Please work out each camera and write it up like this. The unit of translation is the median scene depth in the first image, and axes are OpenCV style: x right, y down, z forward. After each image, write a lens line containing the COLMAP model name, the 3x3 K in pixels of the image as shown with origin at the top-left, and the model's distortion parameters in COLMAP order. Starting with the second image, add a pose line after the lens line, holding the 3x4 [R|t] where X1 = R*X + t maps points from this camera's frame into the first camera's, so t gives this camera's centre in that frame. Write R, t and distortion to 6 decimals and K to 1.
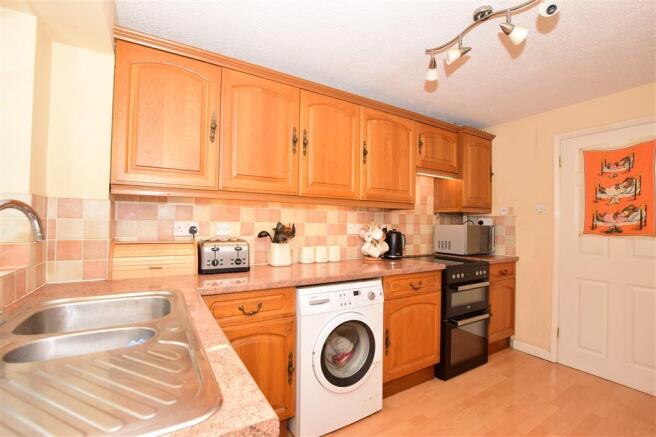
lens RADIAL K [[295.6, 0, 328.0], [0, 295.6, 218.5], [0, 0, 1]] dist [-0.001869, -0.000302]
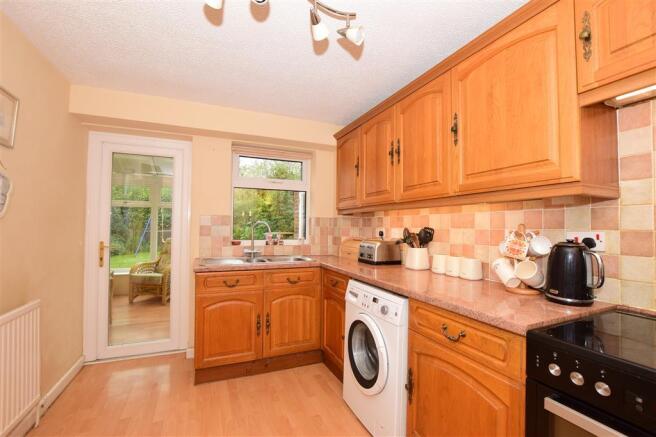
lens RADIAL K [[295.6, 0, 328.0], [0, 295.6, 218.5], [0, 0, 1]] dist [-0.001869, -0.000302]
pose [[-0.149699, -0.042437, -0.987820, 0.864497], [0.003742, 0.999047, -0.043487, 0.022825], [0.988724, -0.010206, -0.149398, 0.796486]]
